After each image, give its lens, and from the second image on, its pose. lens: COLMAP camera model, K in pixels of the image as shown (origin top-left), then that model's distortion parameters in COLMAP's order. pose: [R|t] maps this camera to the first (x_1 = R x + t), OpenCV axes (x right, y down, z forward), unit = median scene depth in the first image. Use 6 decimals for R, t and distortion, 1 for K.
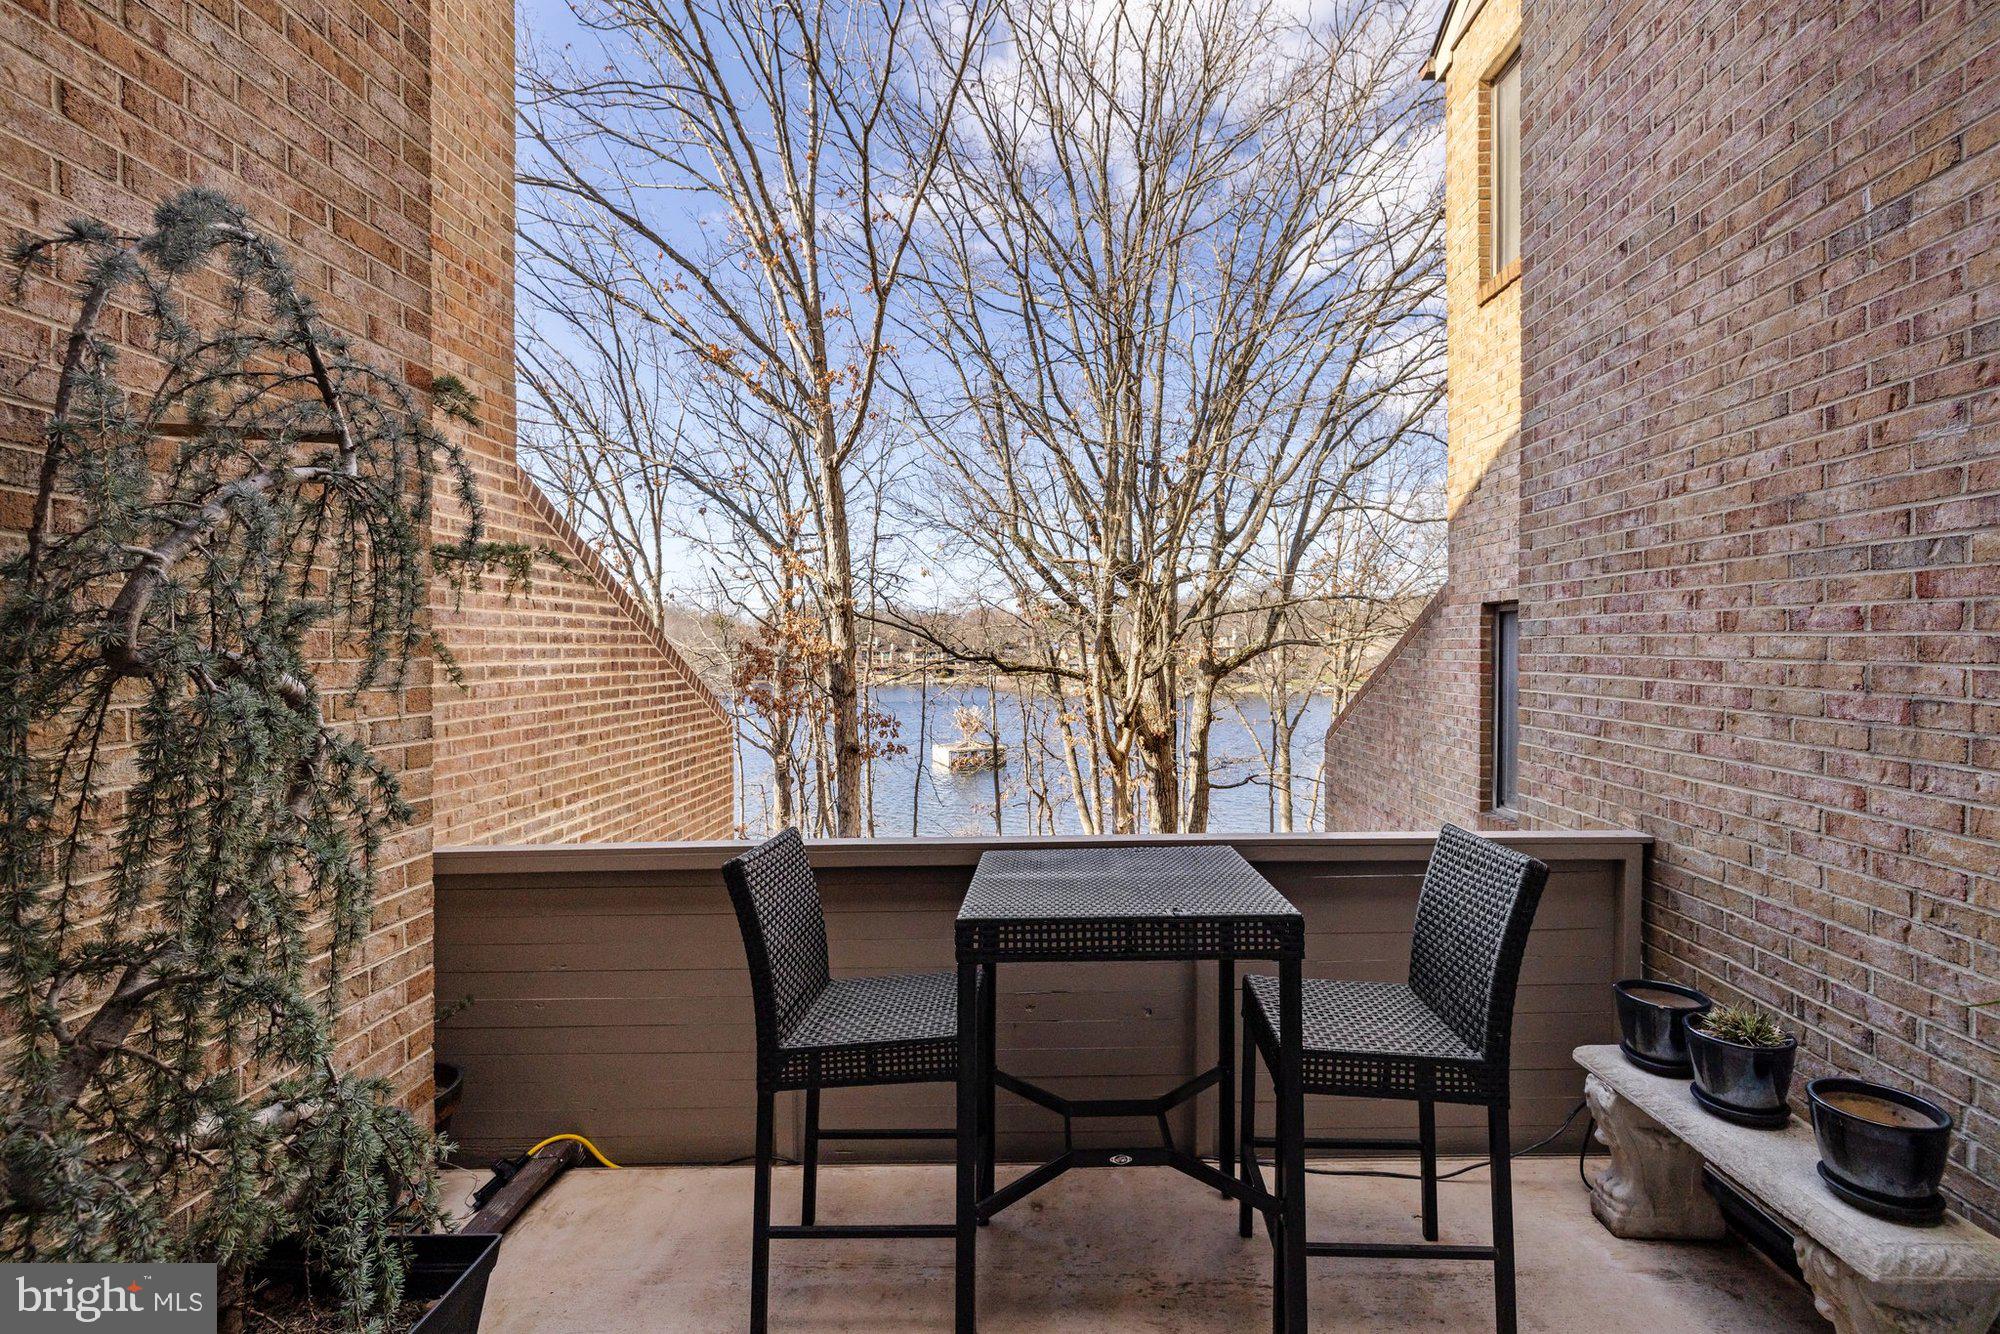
lens RADIAL K [[873.7, 0, 1014.2], [0, 873.7, 643.3], [0, 0, 1]] dist [0.002130, -0.000269]
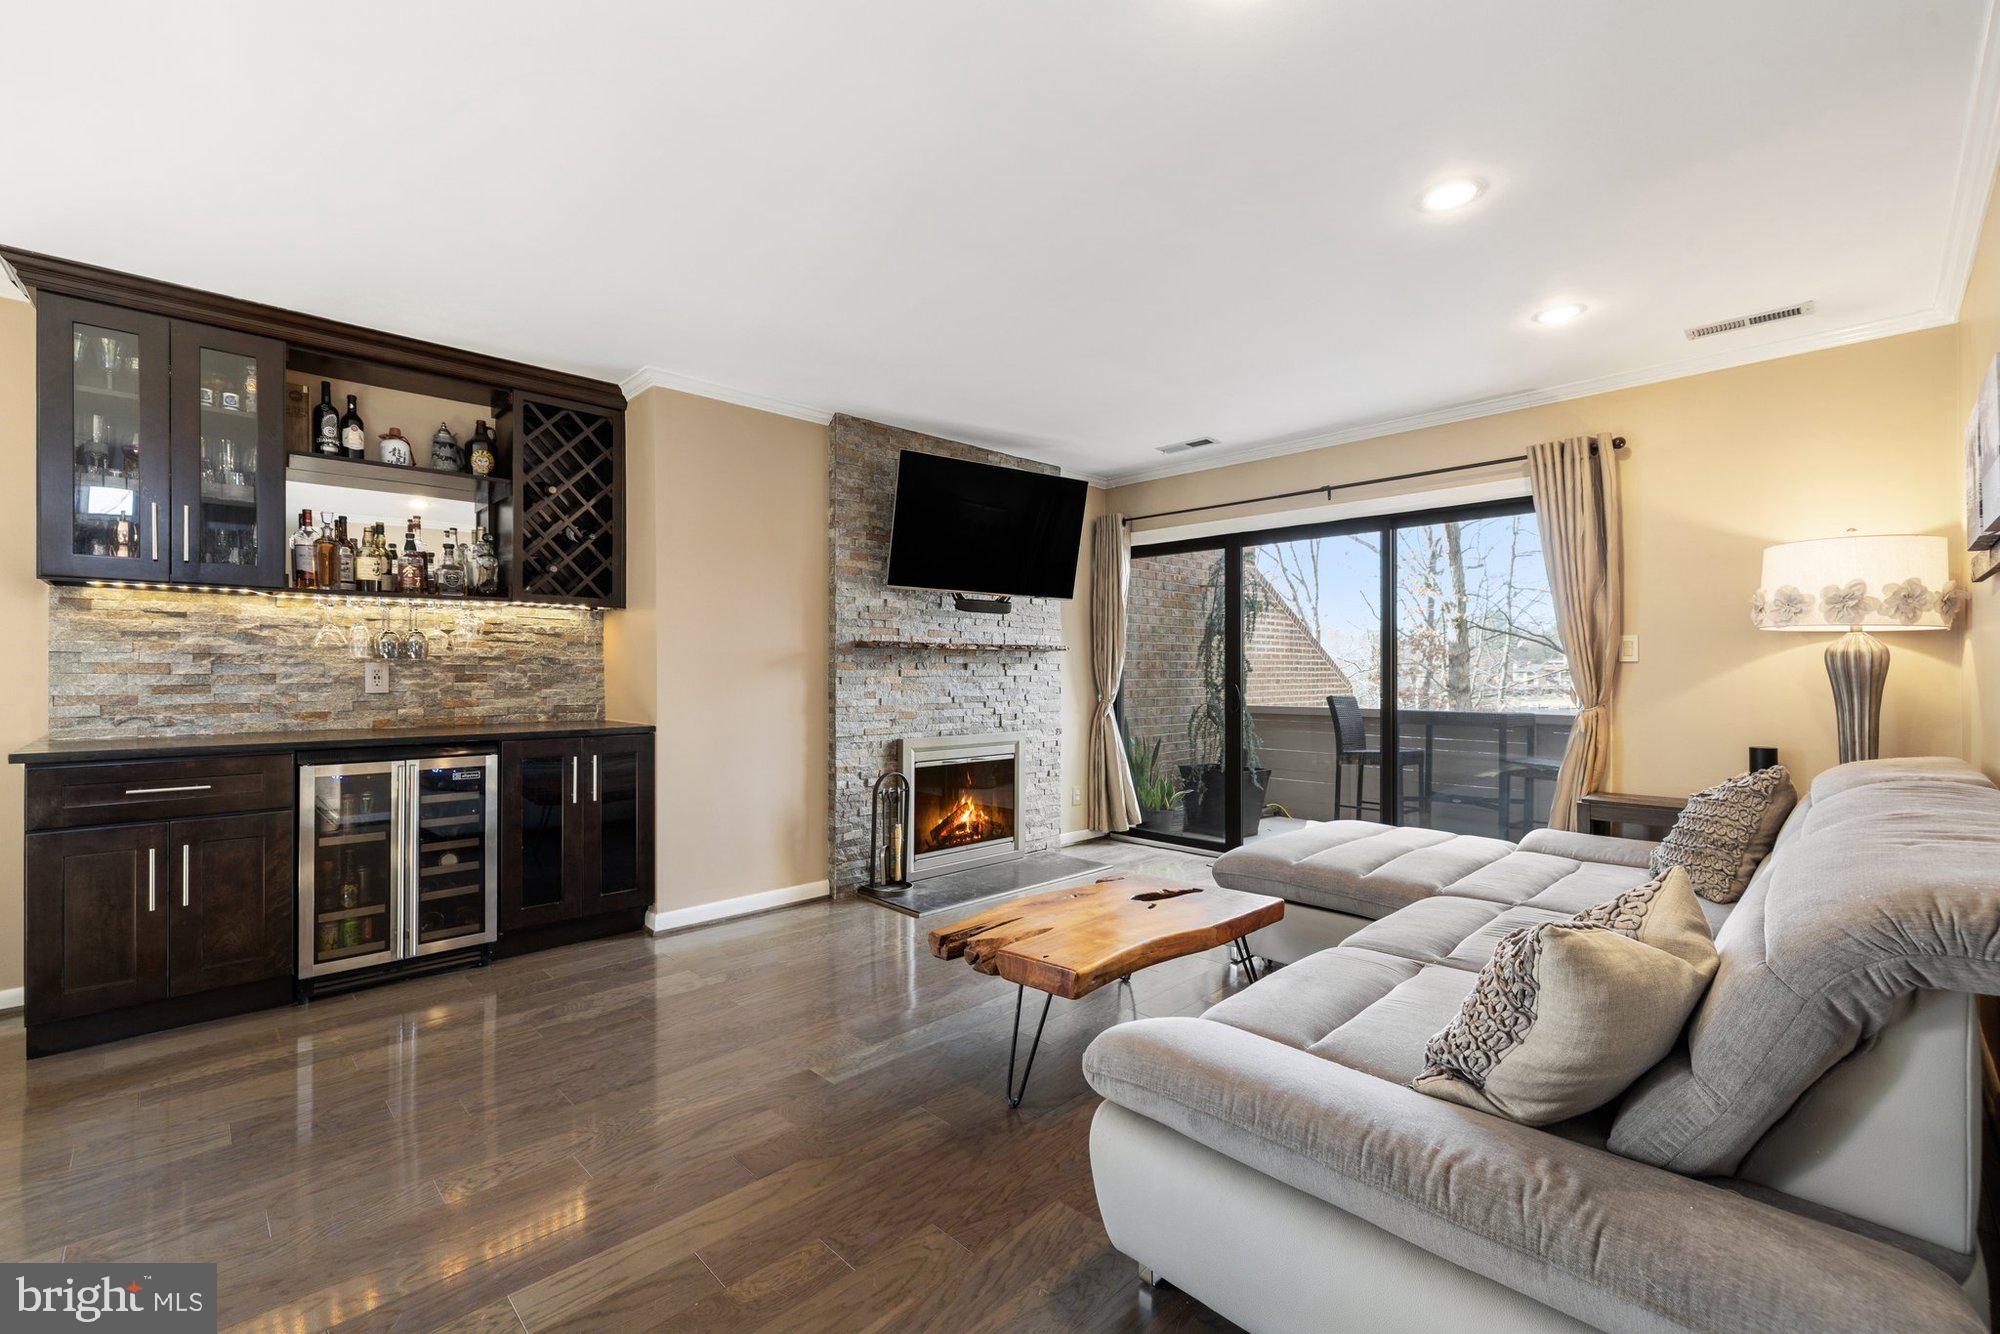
lens RADIAL K [[845.4, 0, 976.5], [0, 845.4, 668.3], [0, 0, 1]] dist [-0.000279, 0.000047]
pose [[0.715772, 0.017592, -0.698112, 0.384093], [-0.010548, 0.999841, 0.014380, 0.042006], [0.698254, -0.002929, 0.715844, -0.875776]]
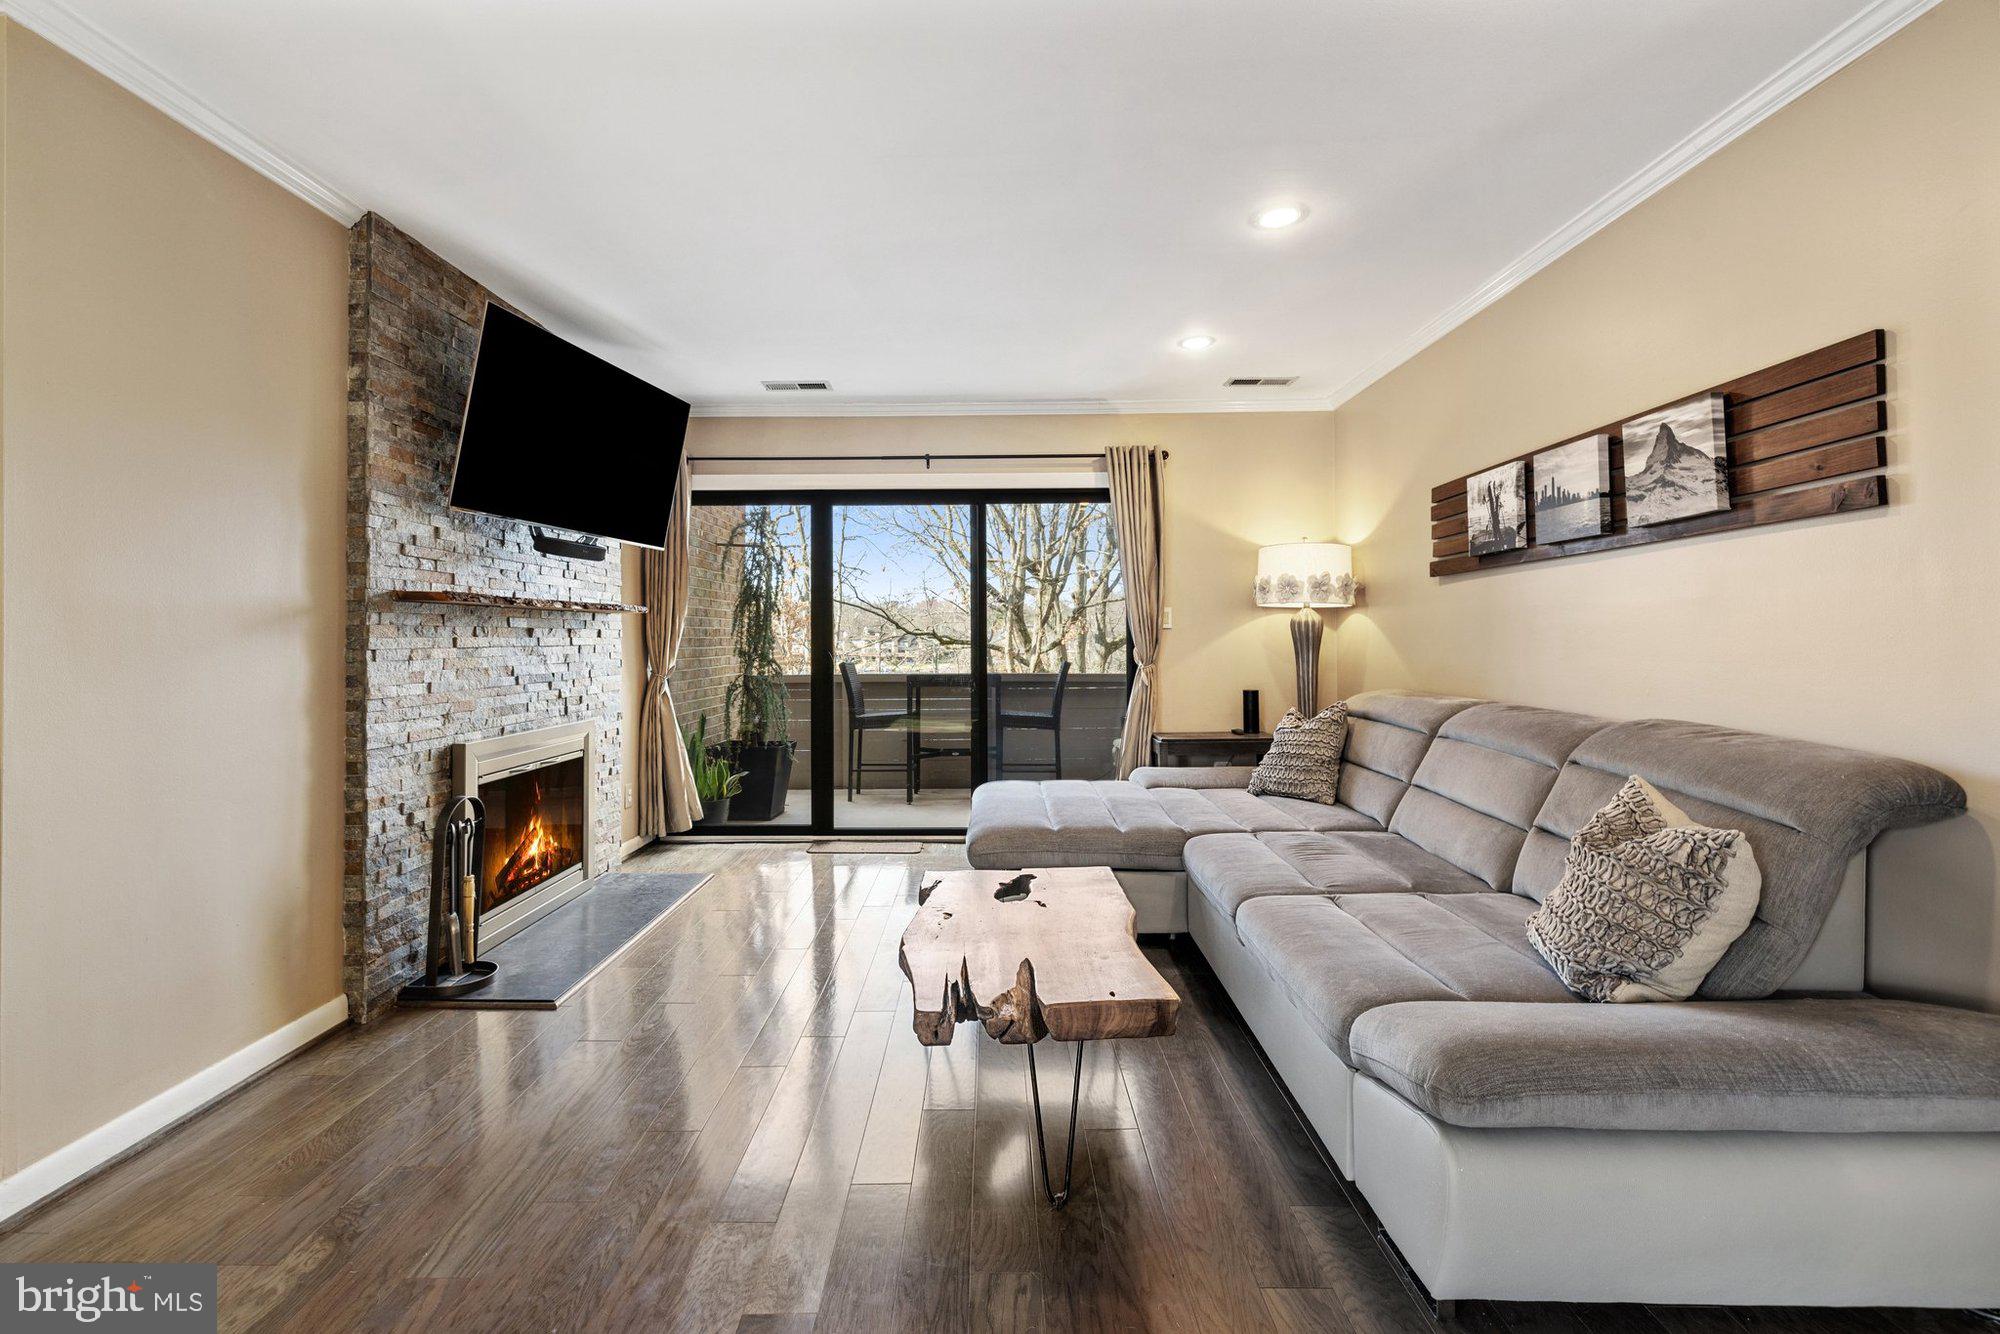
lens RADIAL K [[849.4, 0, 983.8], [0, 849.4, 623.8], [0, 0, 1]] dist [0.001660, 0.000049]
pose [[0.999625, 0.013616, 0.023751, 0.064783], [-0.013331, 0.999838, -0.012102, 0.049901], [-0.023912, 0.011781, 0.999645, -0.886165]]
